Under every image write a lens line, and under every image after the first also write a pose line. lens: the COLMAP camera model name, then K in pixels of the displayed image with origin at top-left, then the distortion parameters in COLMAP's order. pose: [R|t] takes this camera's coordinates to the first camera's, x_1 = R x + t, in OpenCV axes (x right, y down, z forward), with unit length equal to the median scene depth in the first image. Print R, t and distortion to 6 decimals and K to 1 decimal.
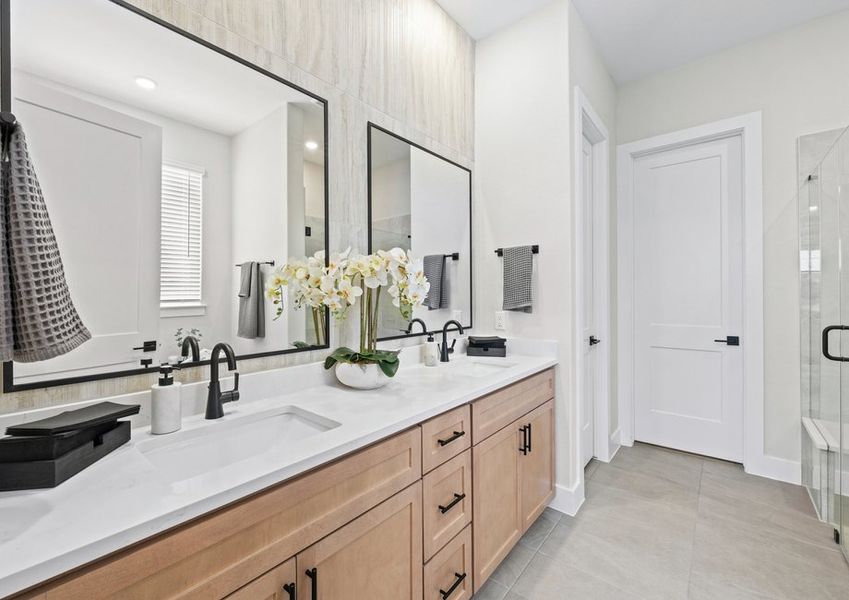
lens RADIAL K [[372.3, 0, 423.5], [0, 372.3, 297.3], [0, 0, 1]] dist [0.009630, 0.000007]
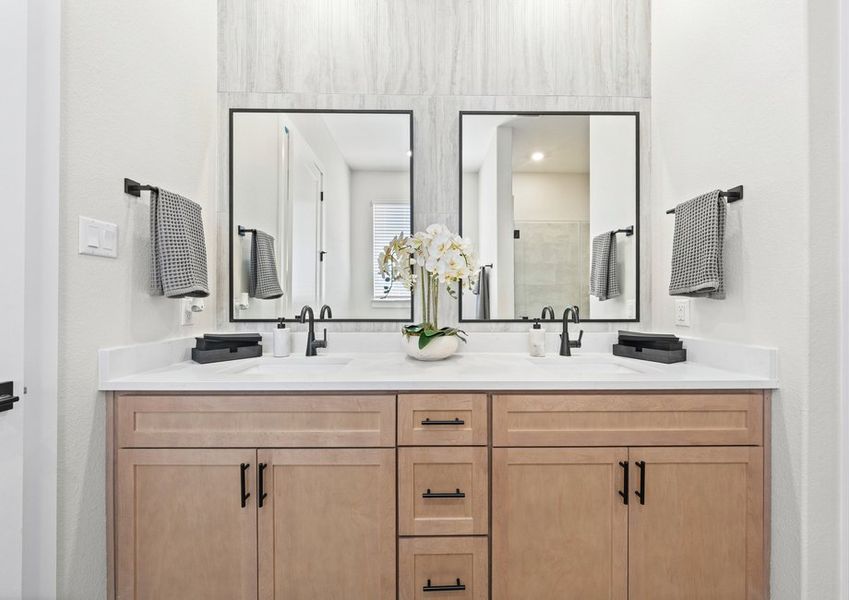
lens RADIAL K [[311.7, 0, 417.2], [0, 311.7, 304.4], [0, 0, 1]] dist [0.001977, 0.000076]
pose [[0.635055, 0.010235, -0.772399, 0.367774], [-0.011900, 0.999923, 0.003466, 0.055736], [0.772375, 0.006990, 0.635128, 0.284518]]
